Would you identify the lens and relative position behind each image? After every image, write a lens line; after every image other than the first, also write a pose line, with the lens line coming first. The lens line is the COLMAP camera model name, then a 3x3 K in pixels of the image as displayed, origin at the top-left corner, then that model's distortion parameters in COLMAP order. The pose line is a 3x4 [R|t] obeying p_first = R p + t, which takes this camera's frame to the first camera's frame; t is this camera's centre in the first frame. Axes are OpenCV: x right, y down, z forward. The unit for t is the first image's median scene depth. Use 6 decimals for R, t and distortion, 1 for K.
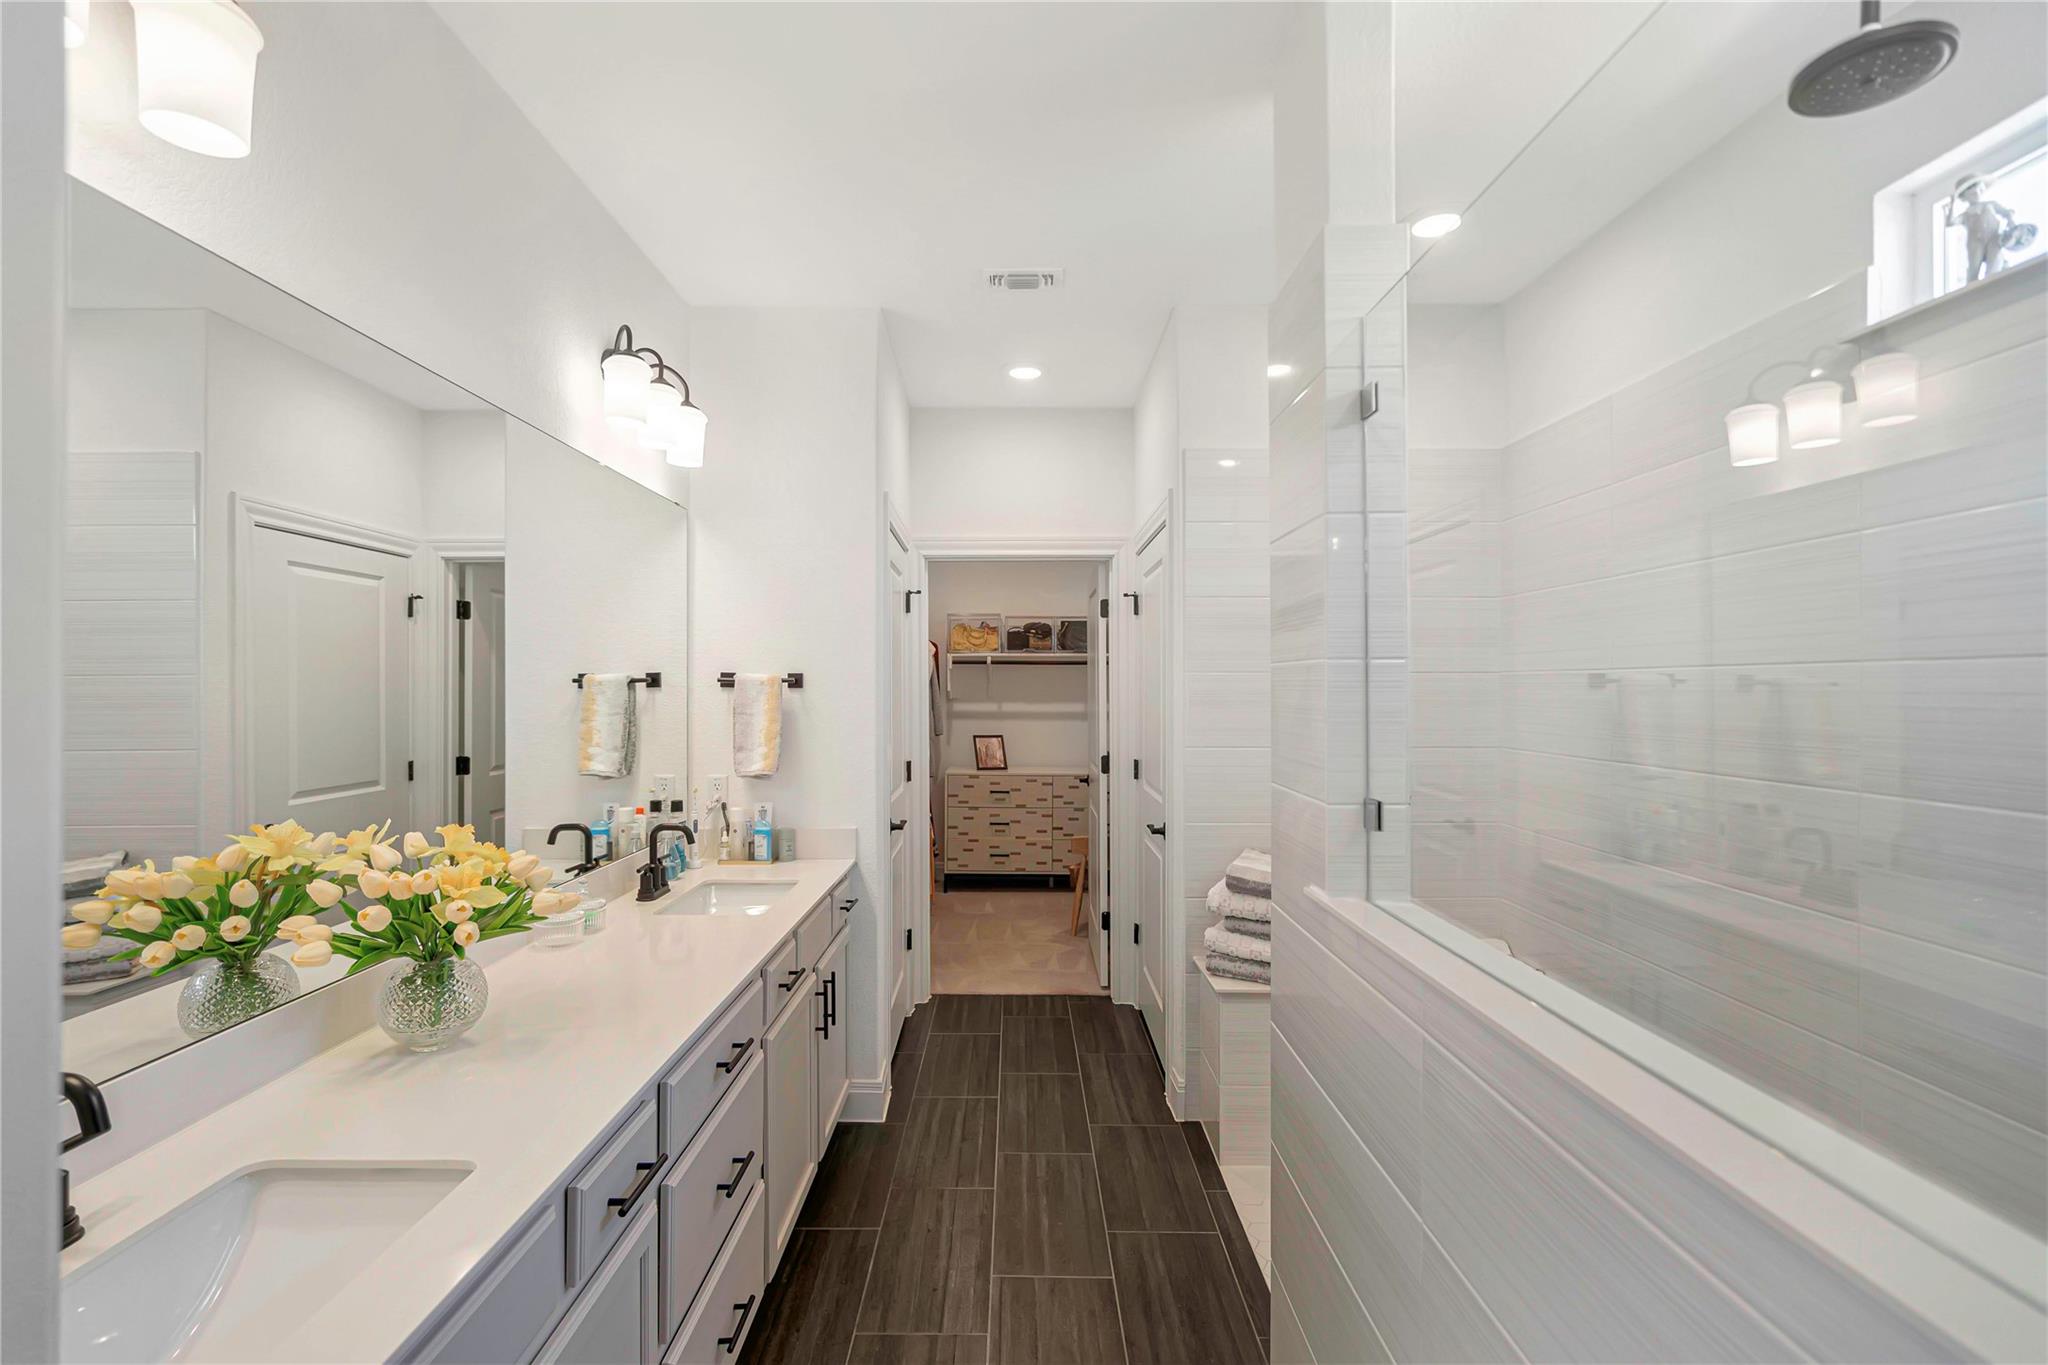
lens RADIAL K [[939.6, 0, 1024.3], [0, 939.6, 666.6], [0, 0, 1]] dist [-0.000876, 0.000852]
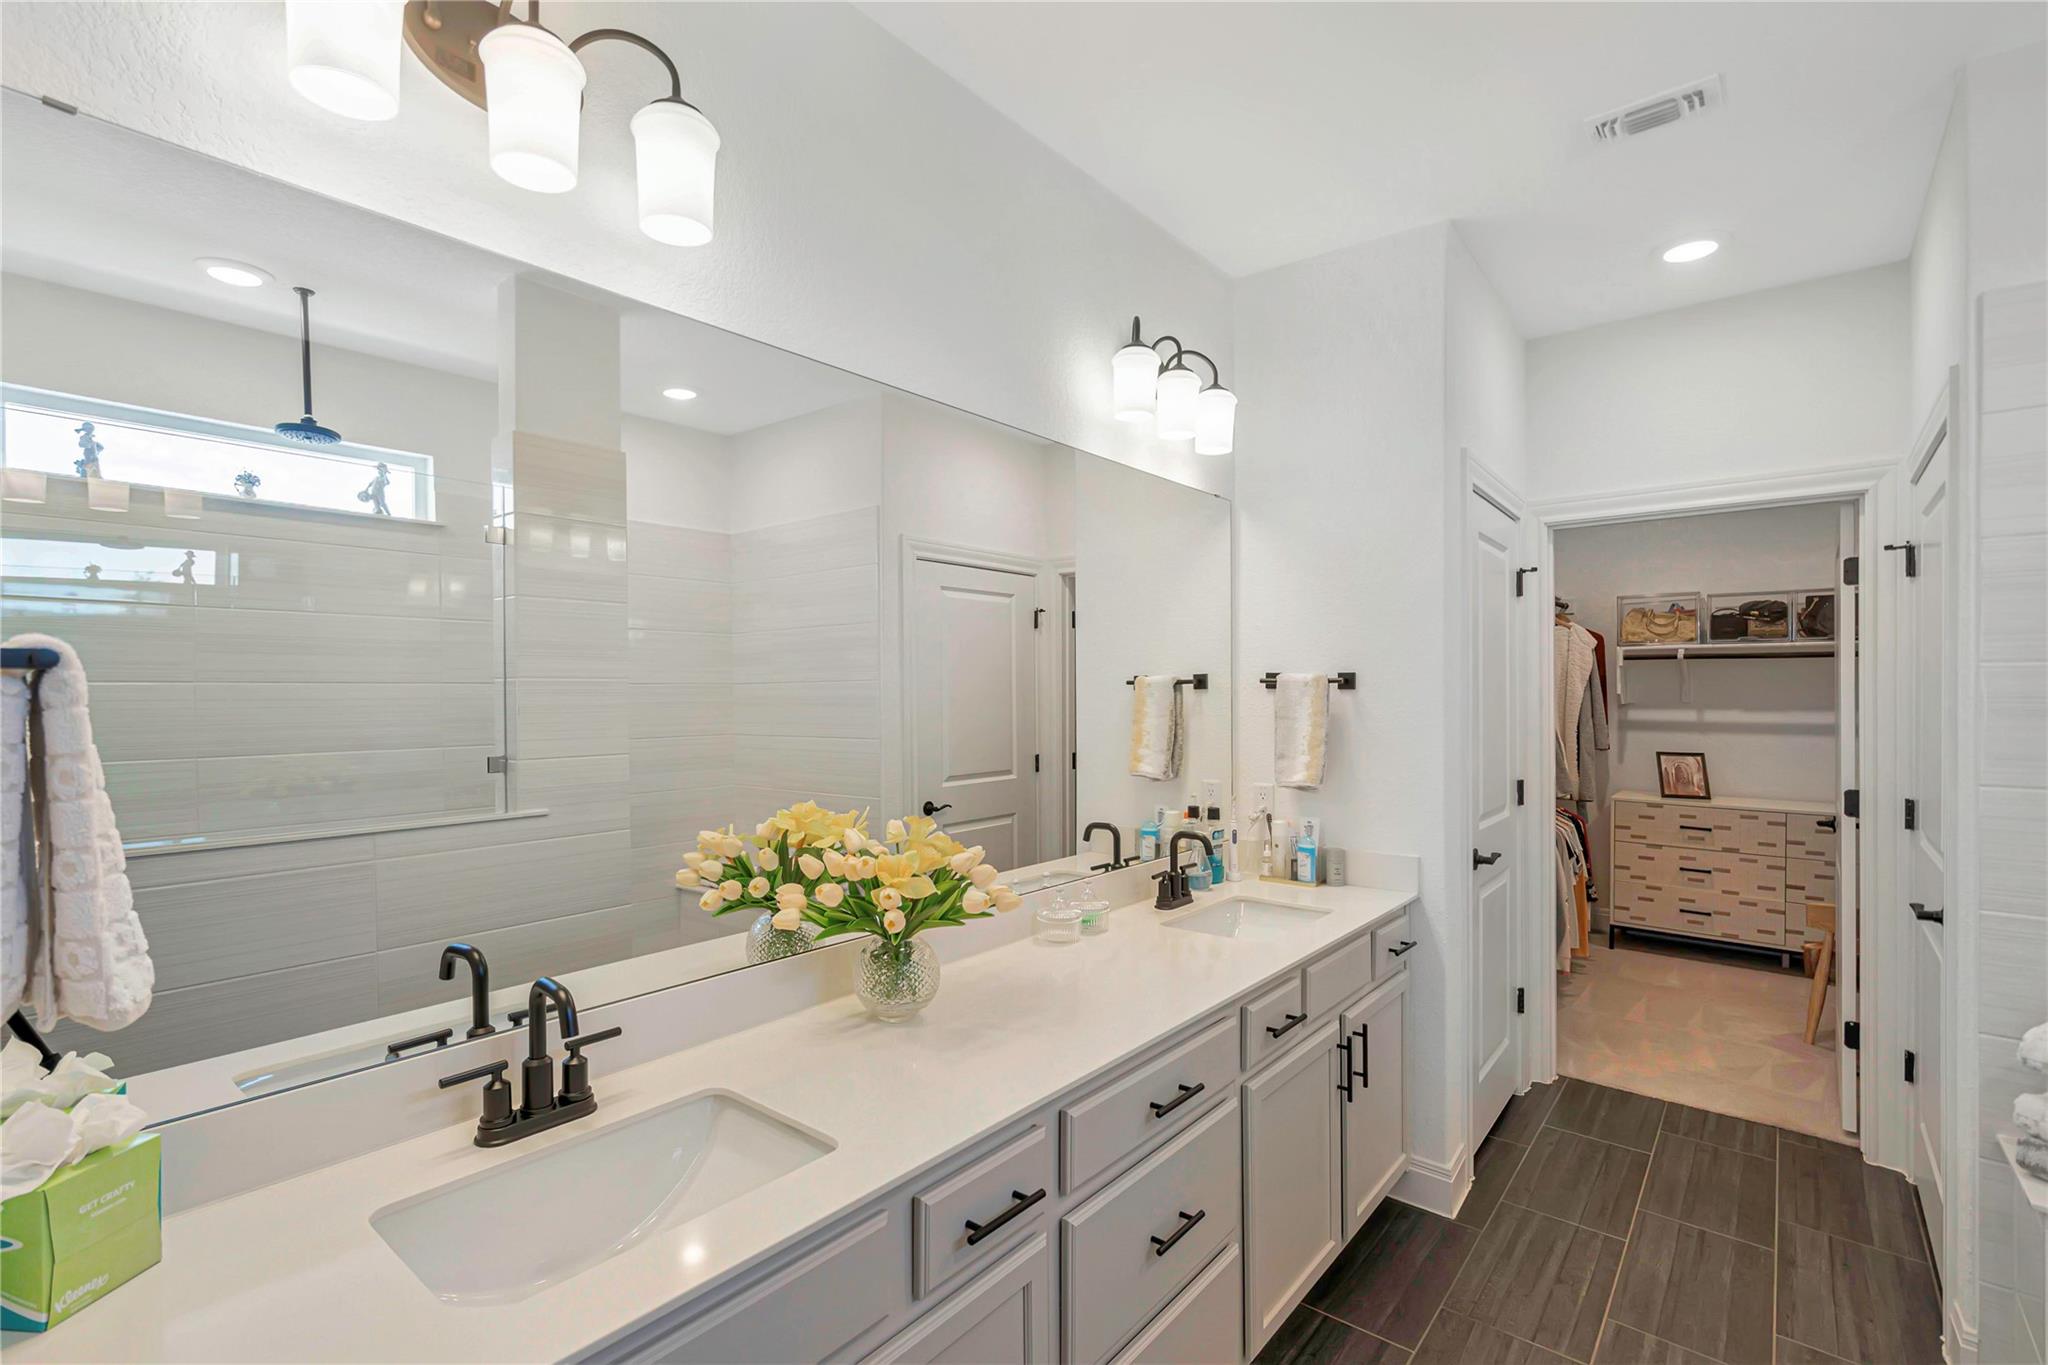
lens RADIAL K [[954.0, 0, 1021.0], [0, 954.0, 689.6], [0, 0, 1]] dist [0.001314, 0.006878]
pose [[0.767531, -0.001973, -0.641008, 0.092351], [0.014971, 0.999778, 0.014849, 0.004874], [0.640837, -0.020994, 0.767390, 0.122707]]
